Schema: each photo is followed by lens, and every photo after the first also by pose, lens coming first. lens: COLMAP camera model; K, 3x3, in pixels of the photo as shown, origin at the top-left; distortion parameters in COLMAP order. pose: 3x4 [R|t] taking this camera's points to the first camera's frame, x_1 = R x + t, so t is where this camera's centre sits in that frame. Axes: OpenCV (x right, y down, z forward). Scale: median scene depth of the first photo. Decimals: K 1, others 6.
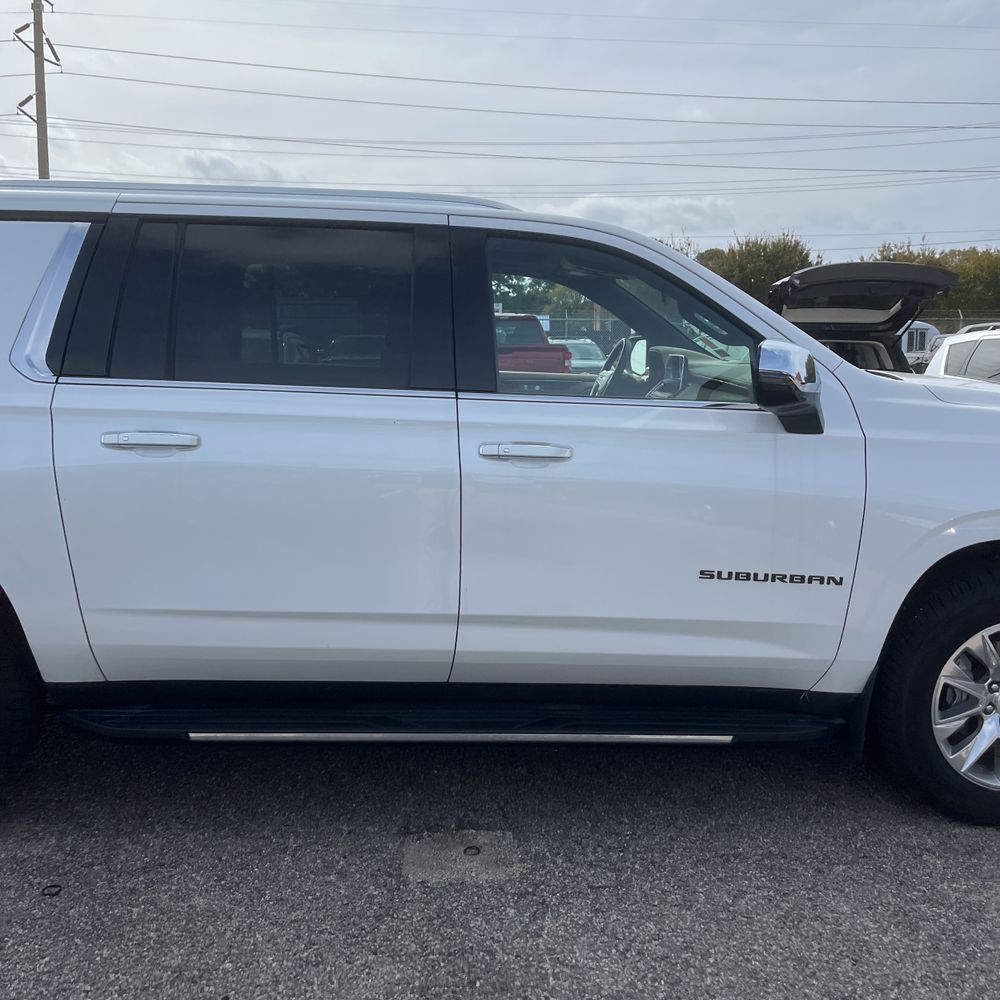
lens RADIAL K [[1006.1, 0, 509.9], [0, 1006.1, 490.6], [0, 0, 1]] dist [0.090629, -0.138959]
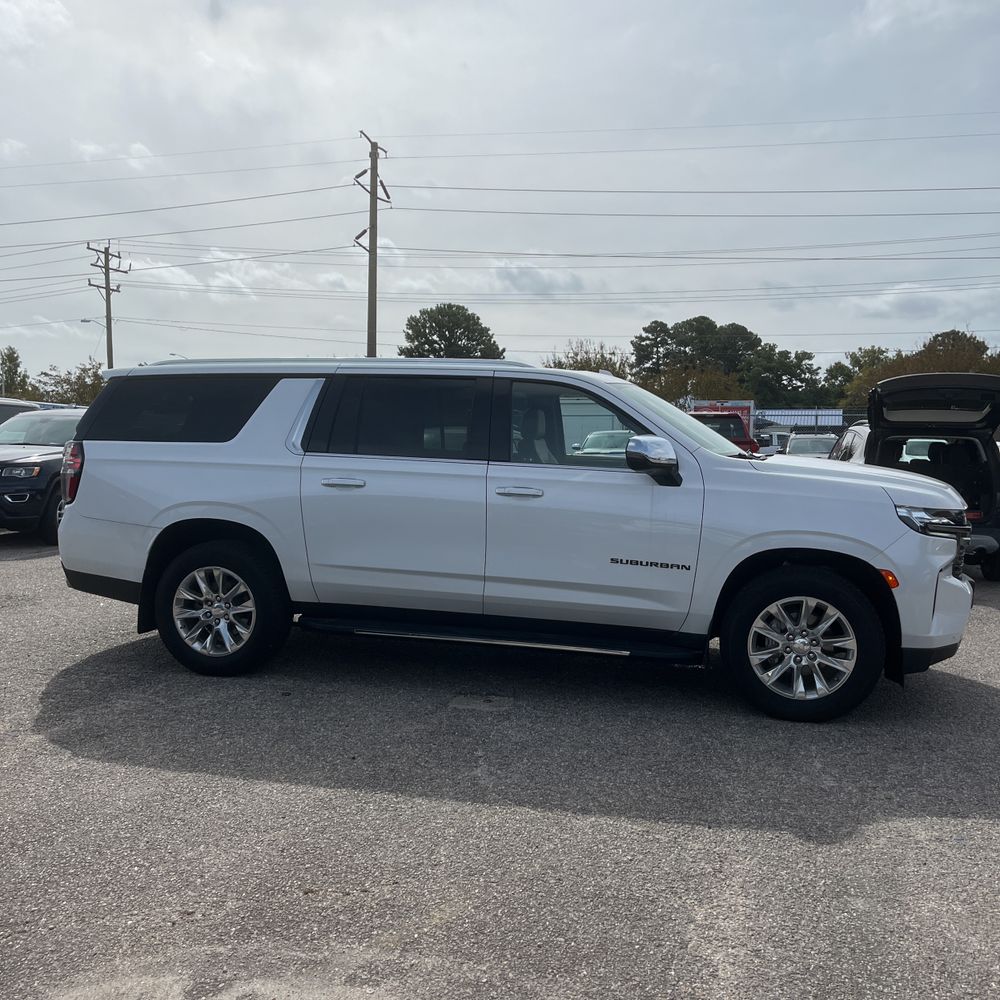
lens RADIAL K [[1006.2, 0, 484.1], [0, 1006.2, 504.6], [0, 0, 1]] dist [0.066019, -0.095875]
pose [[0.951708, 0.023060, -0.306136, 0.517036], [-0.047227, 0.996302, -0.071772, 0.121135], [0.303349, 0.082764, 0.949278, -0.808195]]
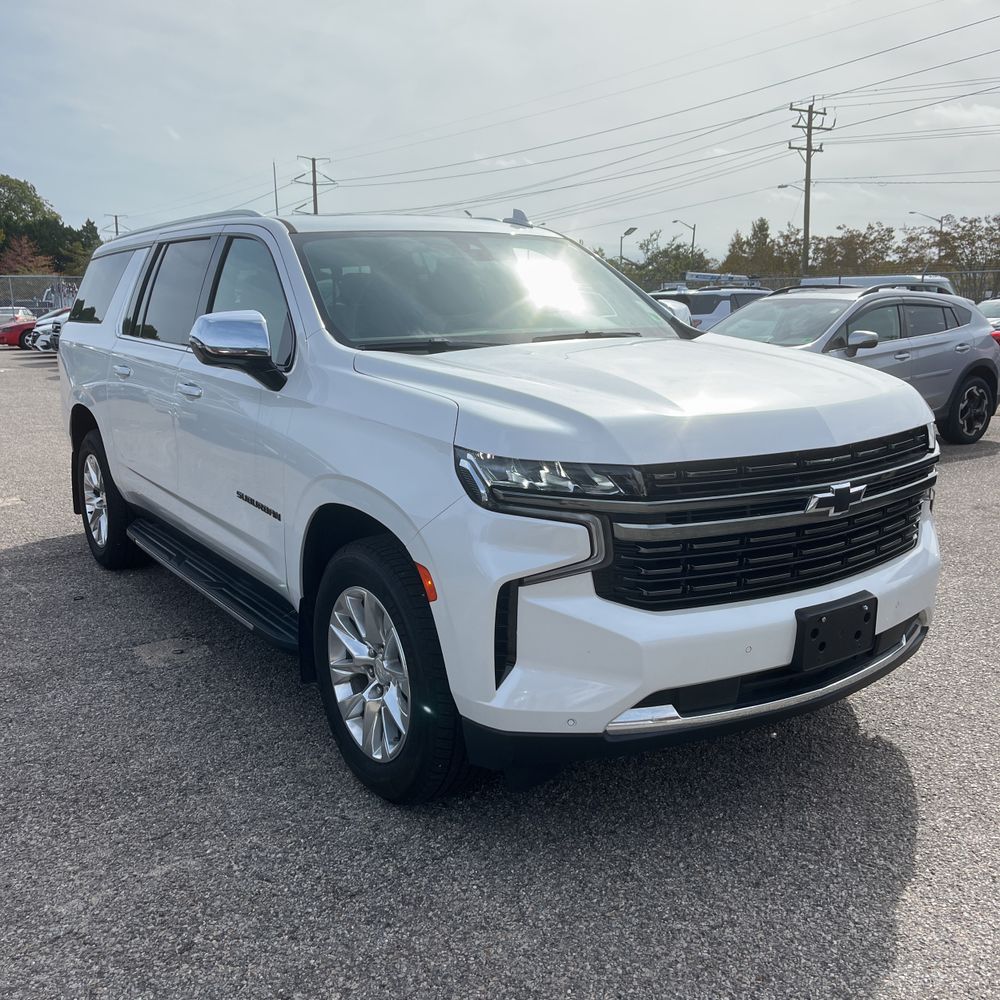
lens RADIAL K [[1004.0, 0, 500.0], [0, 1004.0, 500.0], [0, 0, 1]] dist [0.022768, 0.009035]
pose [[0.524569, 0.153198, -0.837471, 1.410572], [-0.110803, 0.987595, 0.111257, -0.087809], [0.844127, 0.034432, 0.535037, 0.581471]]
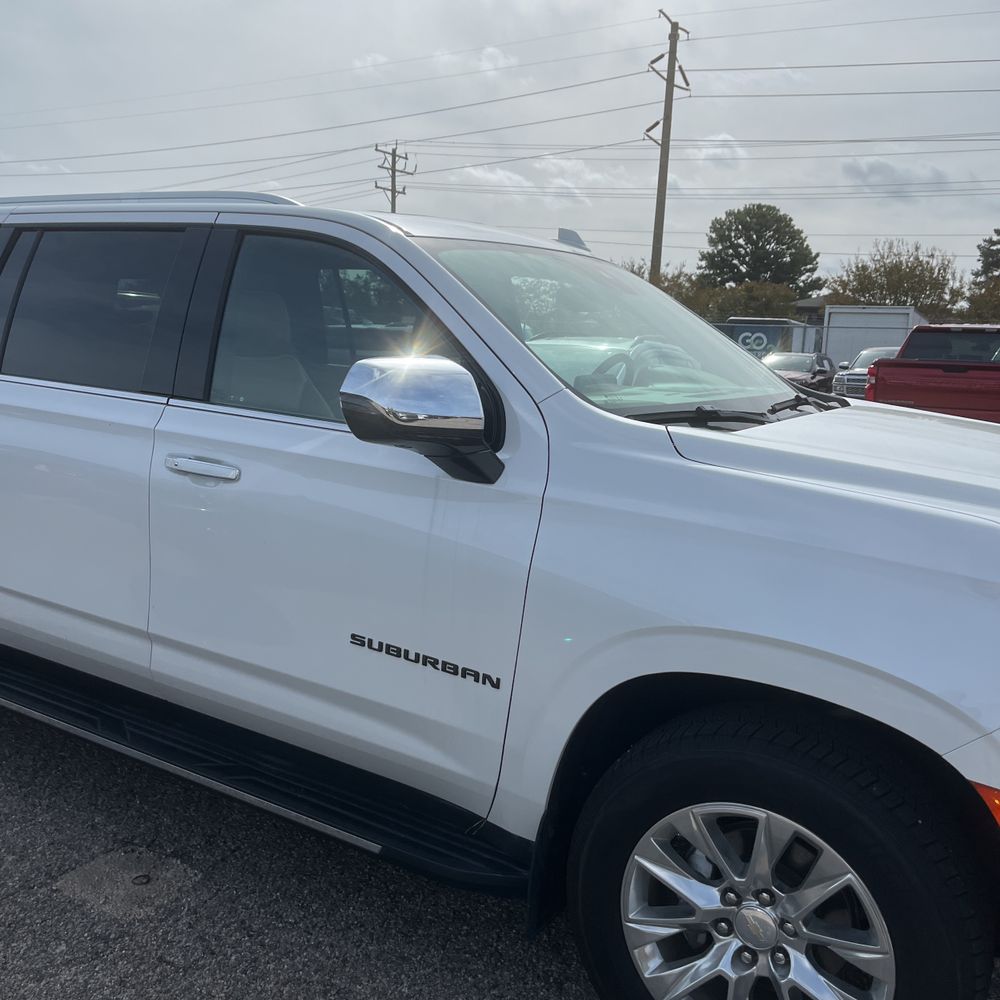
lens RADIAL K [[1010.1, 0, 483.1], [0, 1010.1, 490.7], [0, 0, 1]] dist [0.037167, -0.007415]
pose [[0.817477, 0.110604, -0.565242, 0.709077], [-0.115580, 0.992927, 0.027135, -0.068742], [0.564246, 0.043149, 0.824479, 0.369908]]
